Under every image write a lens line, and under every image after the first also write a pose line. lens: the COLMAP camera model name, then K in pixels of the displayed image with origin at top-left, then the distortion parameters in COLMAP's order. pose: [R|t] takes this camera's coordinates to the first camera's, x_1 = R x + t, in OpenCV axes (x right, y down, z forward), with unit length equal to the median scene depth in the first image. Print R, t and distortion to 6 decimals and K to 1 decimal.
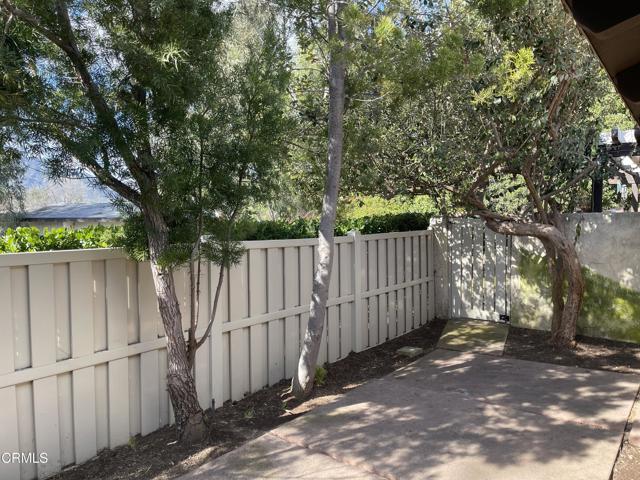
lens RADIAL K [[490.2, 0, 319.1], [0, 490.2, 242.7], [0, 0, 1]] dist [0.053035, -0.022123]
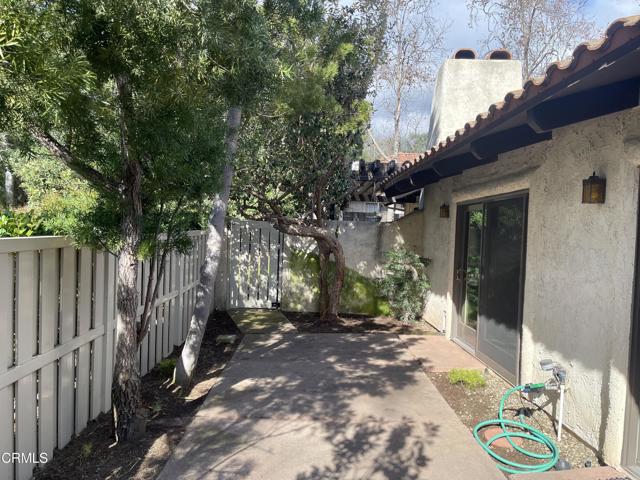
lens RADIAL K [[490.2, 0, 315.8], [0, 490.2, 238.3], [0, 0, 1]] dist [0.053035, -0.022123]
pose [[0.784994, 0.019102, 0.619208, -0.303699], [-0.010492, 0.999791, -0.017541, 0.012324], [-0.619414, 0.007272, 0.785031, 0.008771]]
